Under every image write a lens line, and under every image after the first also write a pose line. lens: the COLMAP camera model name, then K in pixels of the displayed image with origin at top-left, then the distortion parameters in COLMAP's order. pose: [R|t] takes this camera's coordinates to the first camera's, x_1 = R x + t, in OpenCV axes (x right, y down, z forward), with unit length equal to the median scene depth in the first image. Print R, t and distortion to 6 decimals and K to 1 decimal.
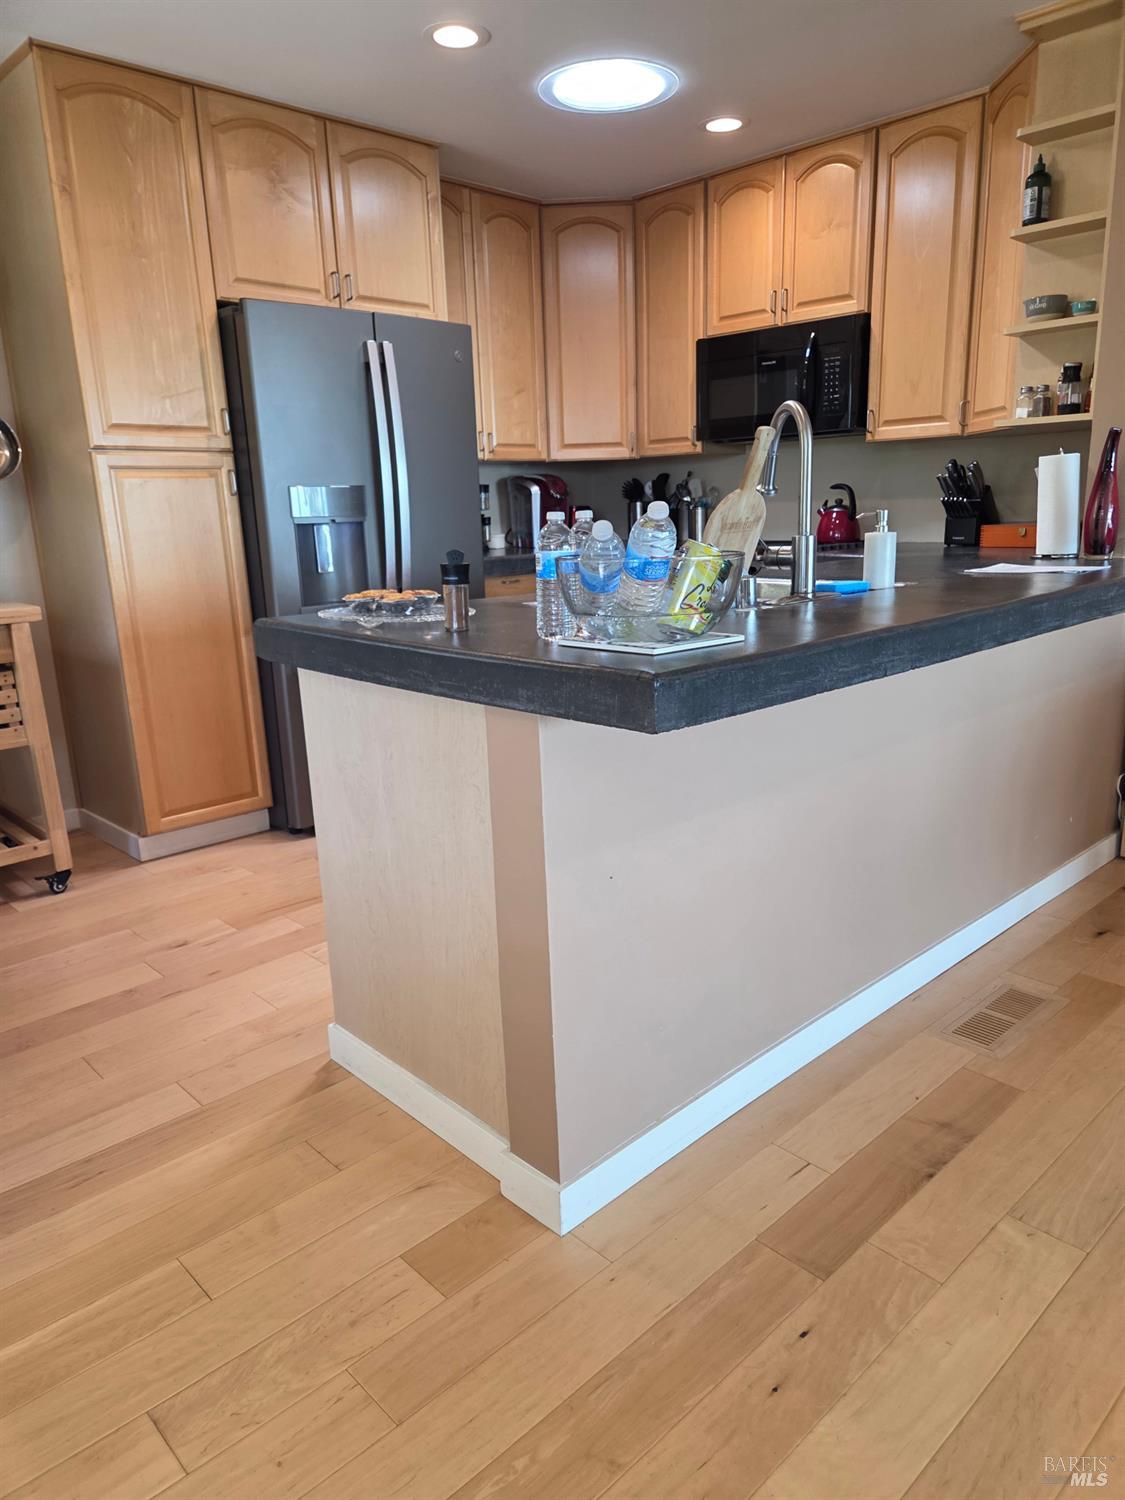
lens RADIAL K [[1008.1, 0, 573.5], [0, 1008.1, 752.6], [0, 0, 1]] dist [0.076419, -0.048885]
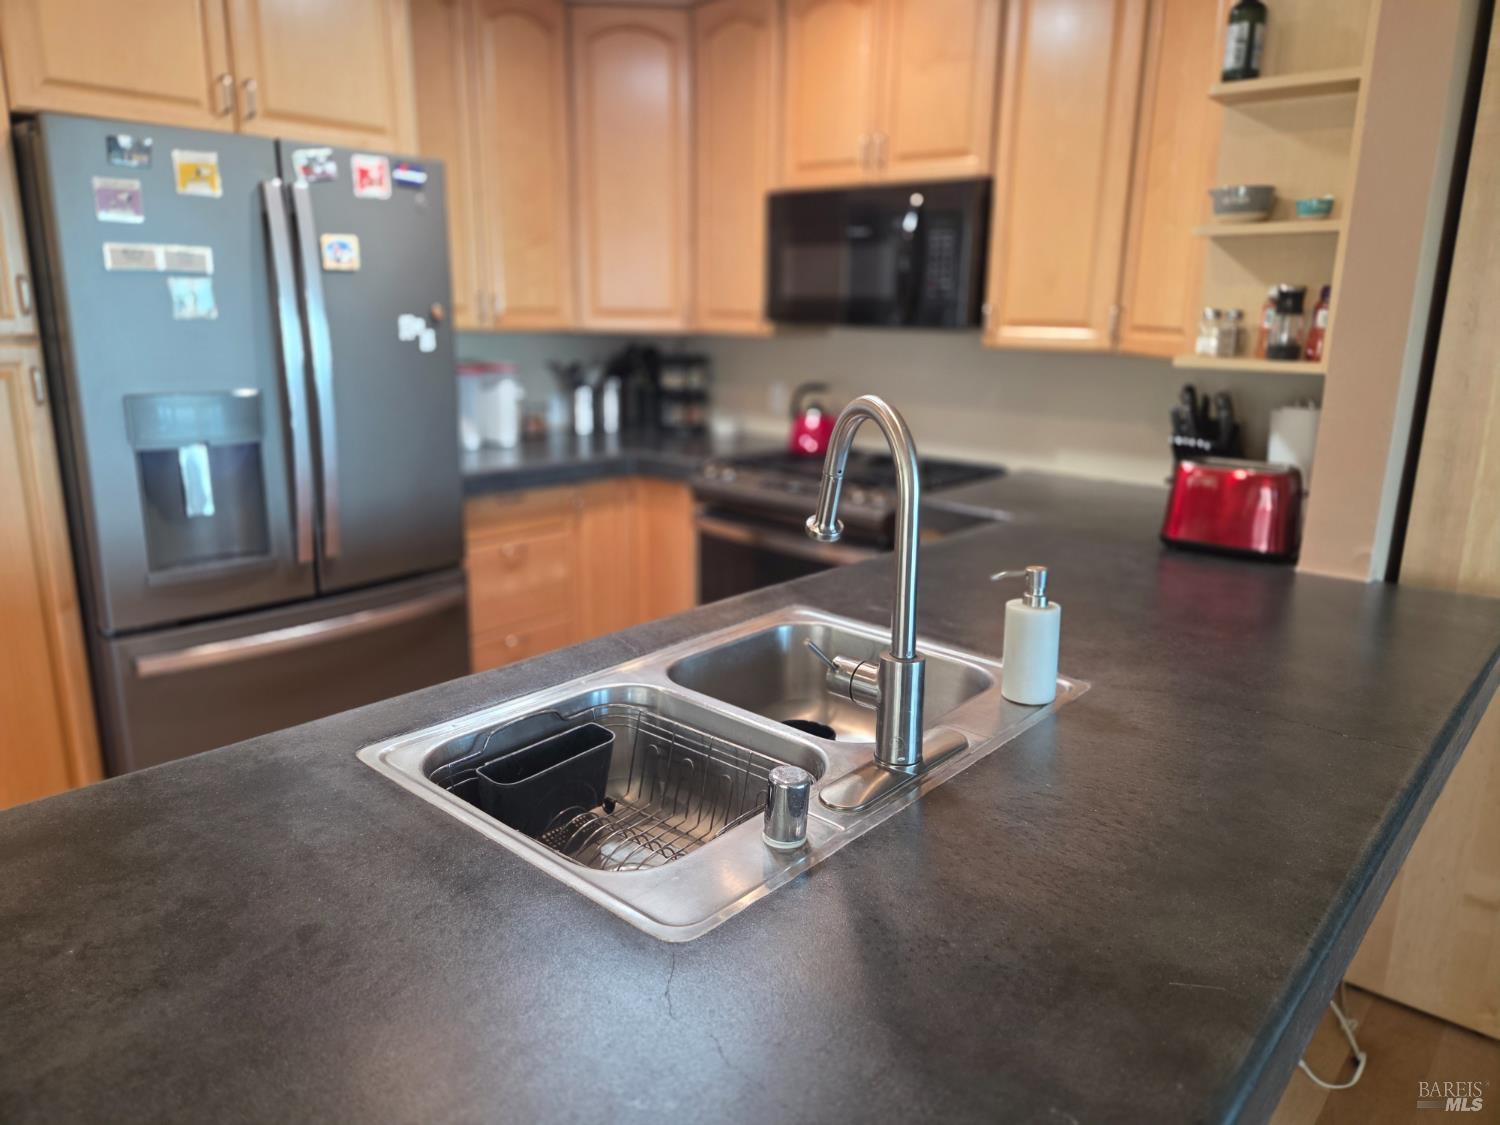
lens RADIAL K [[1010.8, 0, 744.5], [0, 1010.8, 560.3], [0, 0, 1]] dist [0.046926, -0.025016]
pose [[0.996716, 0.024950, 0.077043, 0.067610], [-0.025144, 0.999683, 0.001545, -0.167566], [-0.076980, -0.003477, 0.997027, 0.312646]]
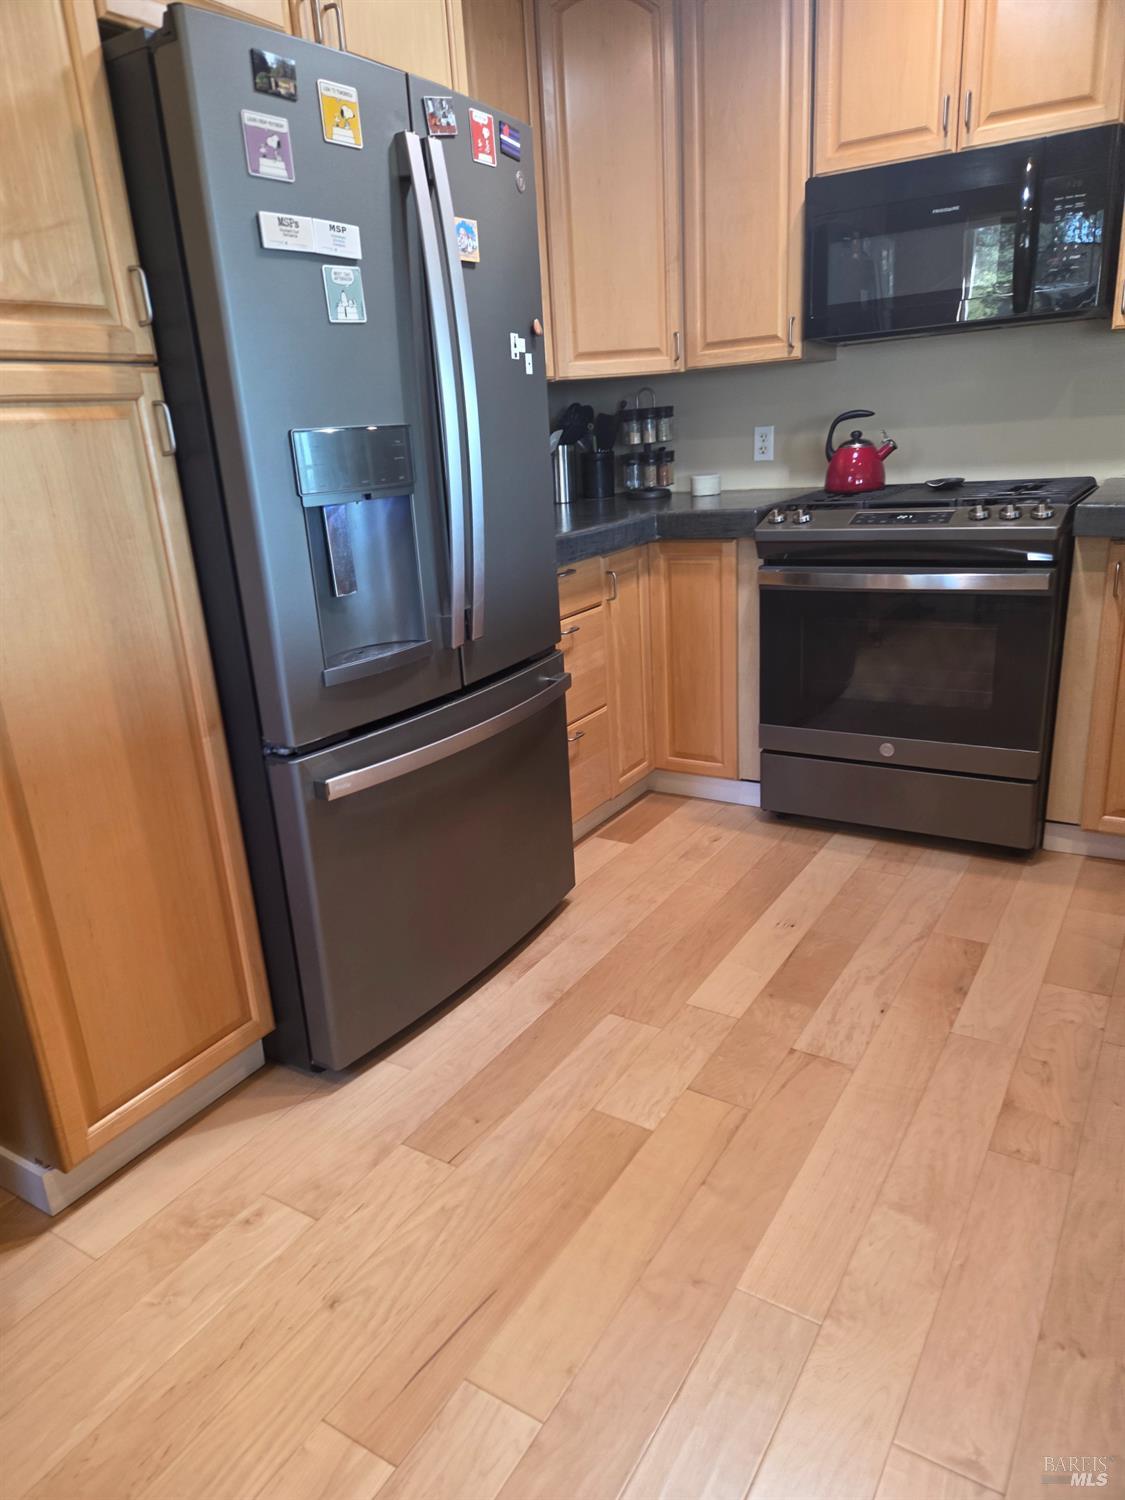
lens RADIAL K [[1010.8, 0, 558.2], [0, 1010.8, 757.0], [0, 0, 1]] dist [0.046926, -0.025016]
pose [[0.970594, -0.108064, 0.215104, -0.275157], [0.094373, 0.992859, 0.072965, -0.129732], [-0.221453, -0.050519, 0.973862, 0.485991]]
